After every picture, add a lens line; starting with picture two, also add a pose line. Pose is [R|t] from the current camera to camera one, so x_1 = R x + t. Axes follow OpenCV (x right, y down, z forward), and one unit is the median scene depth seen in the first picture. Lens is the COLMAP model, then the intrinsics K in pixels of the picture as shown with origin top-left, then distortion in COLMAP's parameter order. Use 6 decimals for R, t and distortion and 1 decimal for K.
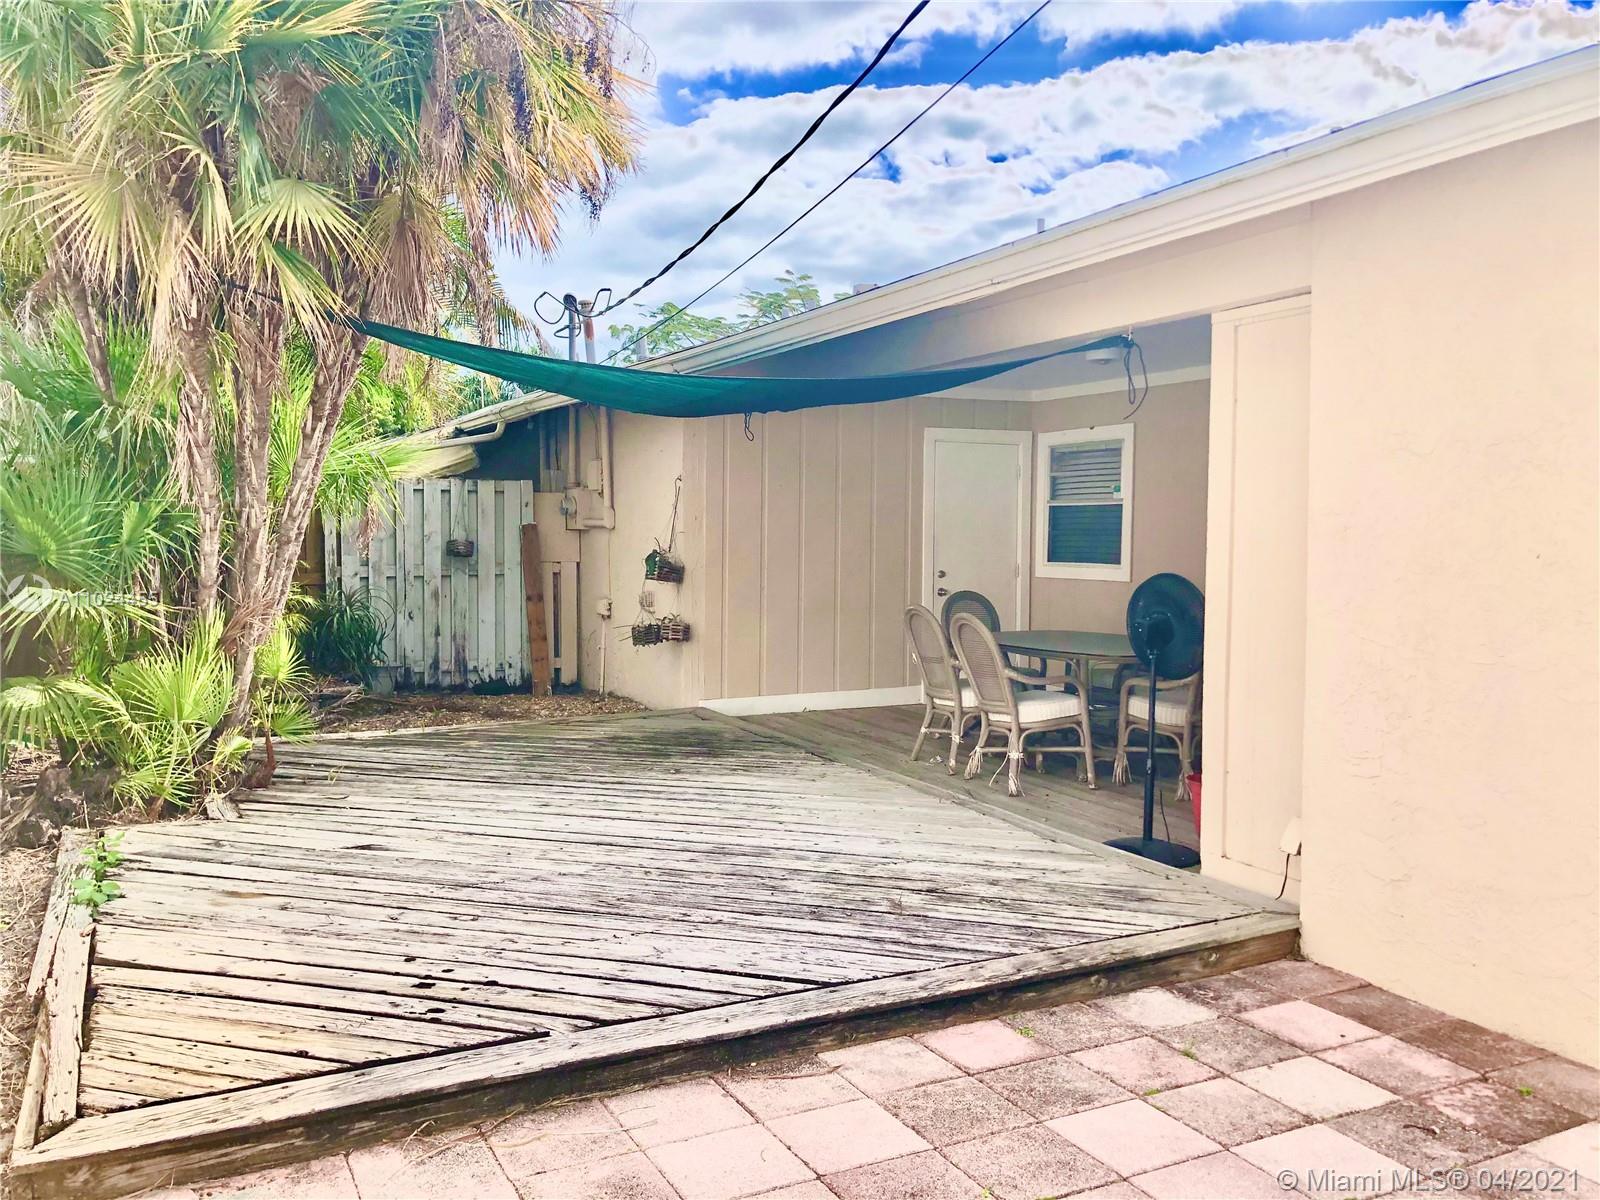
lens RADIAL K [[1321.4, 0, 800.0], [0, 1321.4, 600.0], [0, 0, 1]] dist [0.064162, -0.101389]
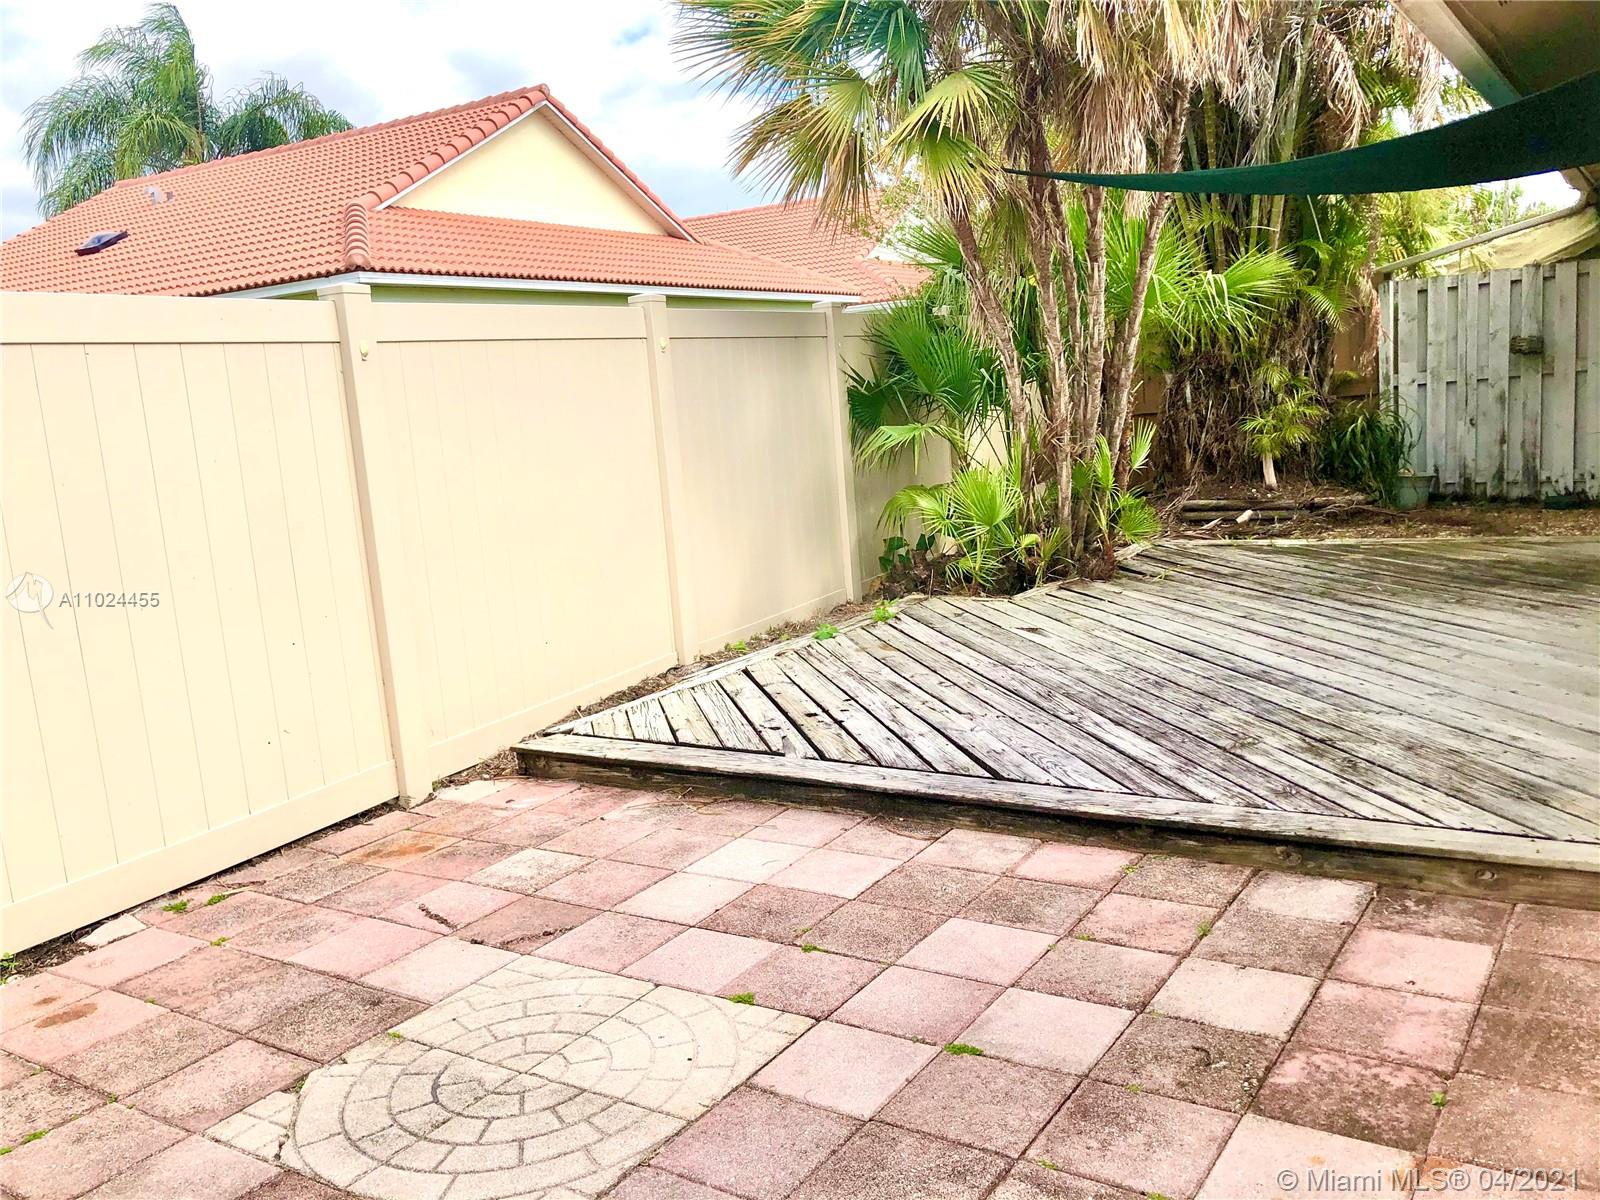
lens RADIAL K [[1321.4, 0, 800.0], [0, 1321.4, 600.0], [0, 0, 1]] dist [0.064162, -0.101389]
pose [[0.487144, 0.091951, -0.868468, 0.813567], [0.037152, 0.991359, 0.125802, 0.000164], [0.872531, -0.093549, 0.479518, 0.319472]]
